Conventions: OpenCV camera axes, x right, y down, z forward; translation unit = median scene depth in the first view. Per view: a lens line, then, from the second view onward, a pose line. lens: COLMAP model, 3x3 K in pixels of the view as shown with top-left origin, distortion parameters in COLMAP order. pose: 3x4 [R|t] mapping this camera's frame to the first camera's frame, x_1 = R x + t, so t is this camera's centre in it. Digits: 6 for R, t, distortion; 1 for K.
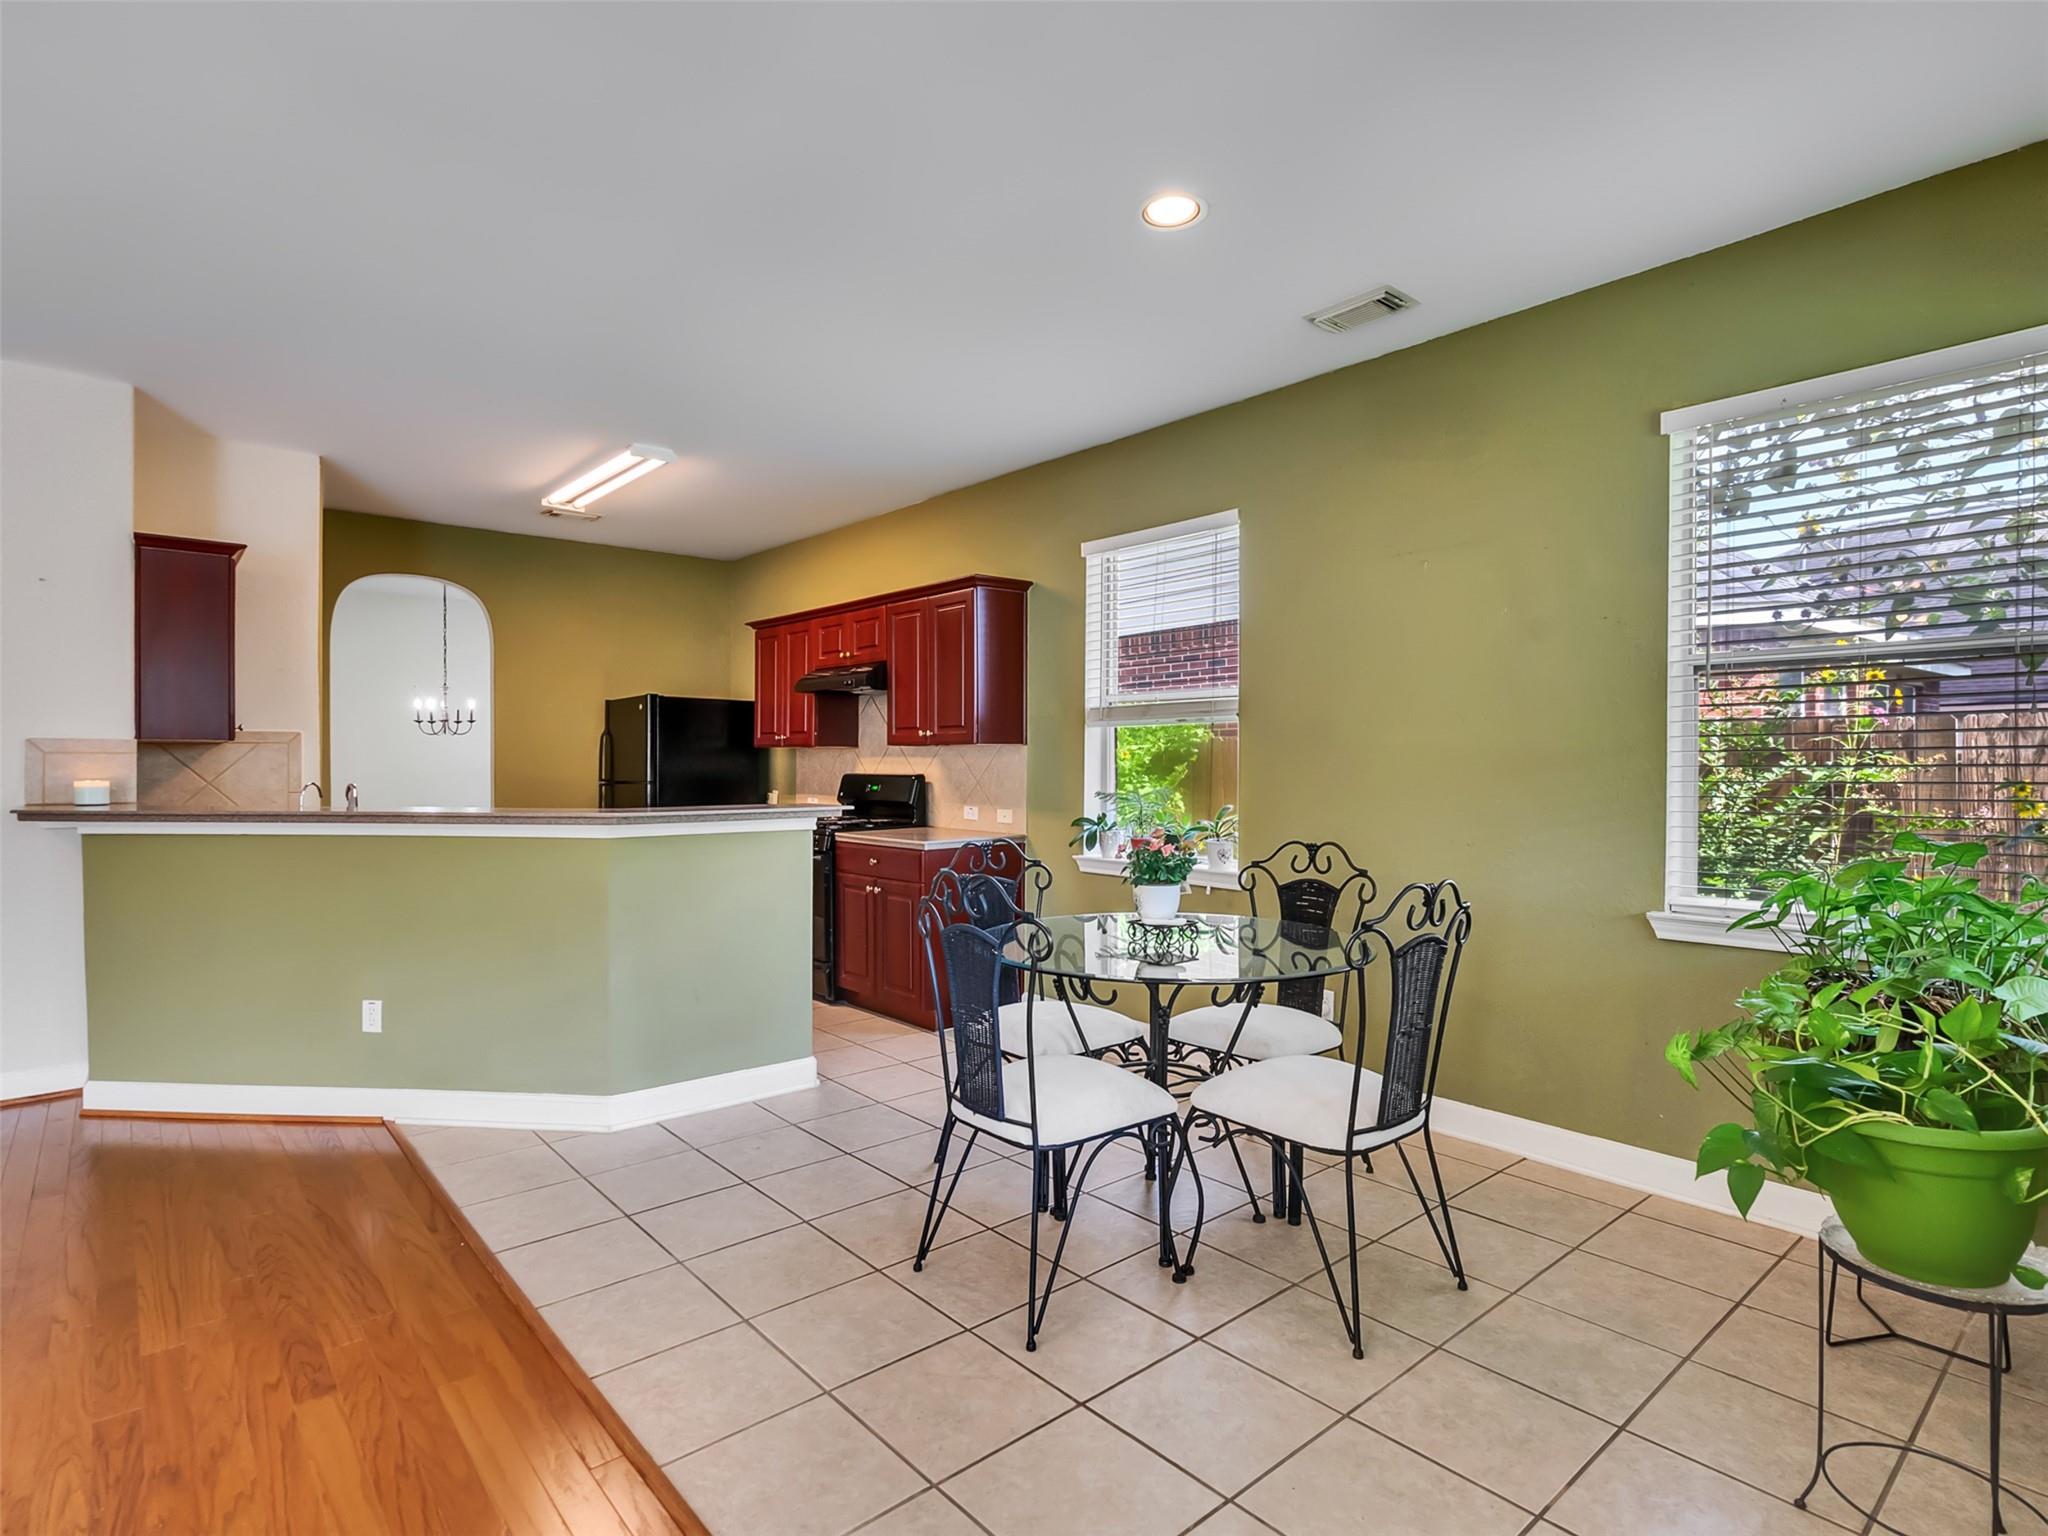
lens RADIAL K [[1049.5, 0, 1004.9], [0, 1049.5, 768.3], [0, 0, 1]] dist [-0.011417, 0.009836]
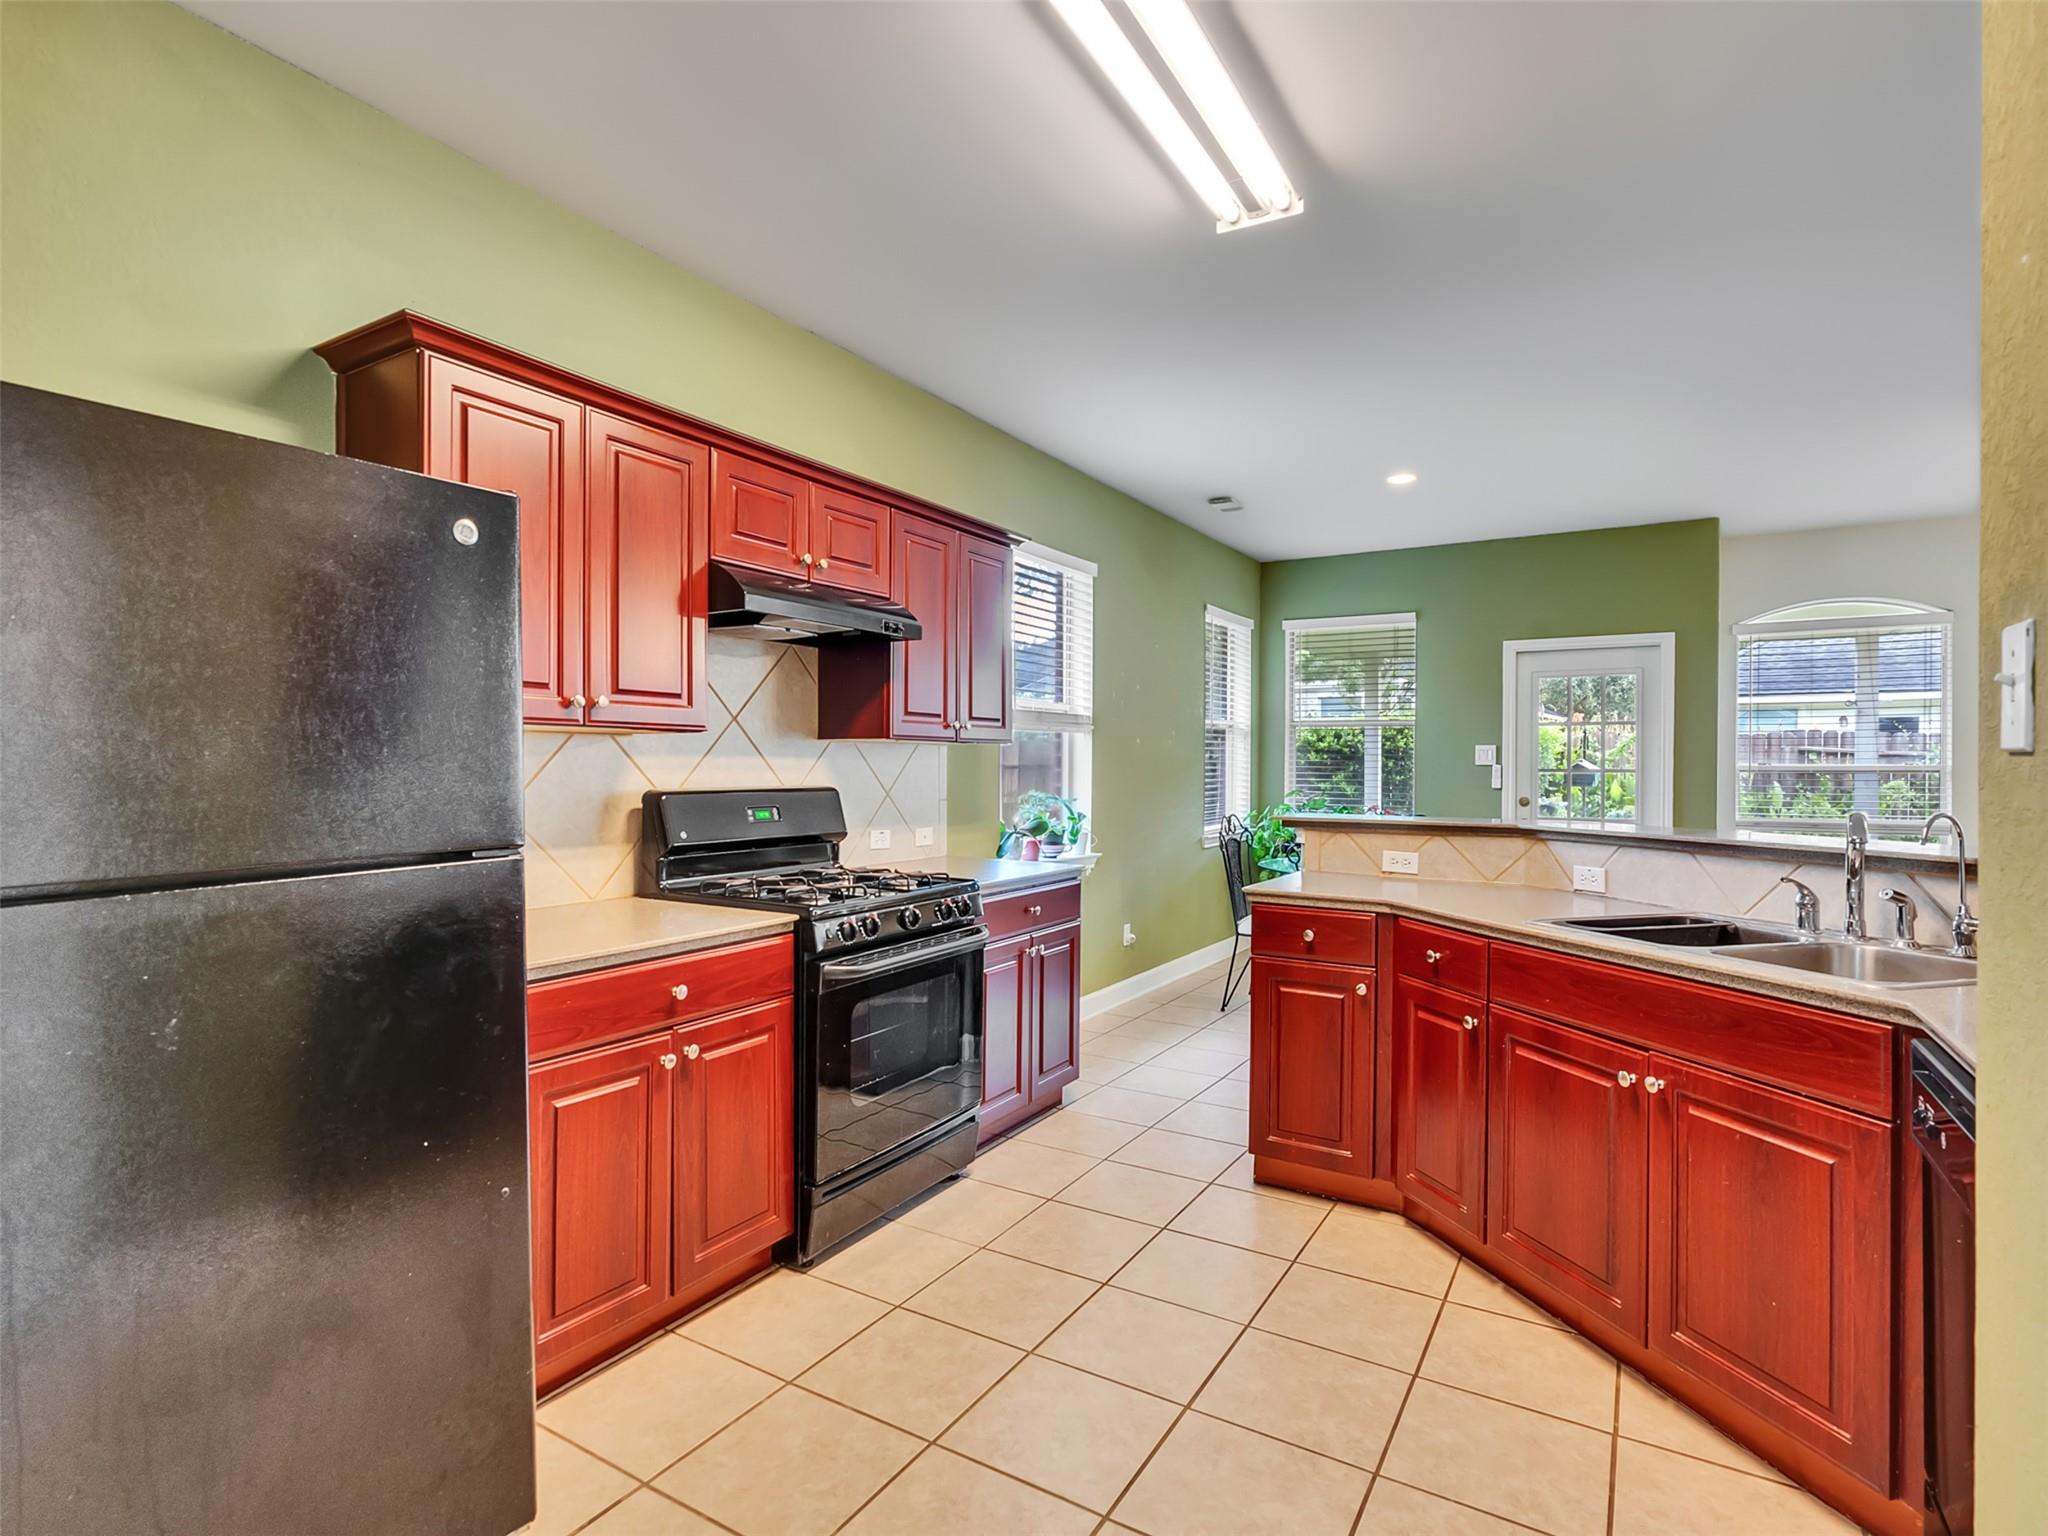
lens RADIAL K [[1049.5, 0, 1004.9], [0, 1049.5, 768.3], [0, 0, 1]] dist [-0.011417, 0.009836]
pose [[-0.306835, -0.005564, 0.951747, -0.747402], [0.001256, 0.999980, 0.006251, -0.008972], [-0.951762, 0.003113, -0.306822, 1.181989]]
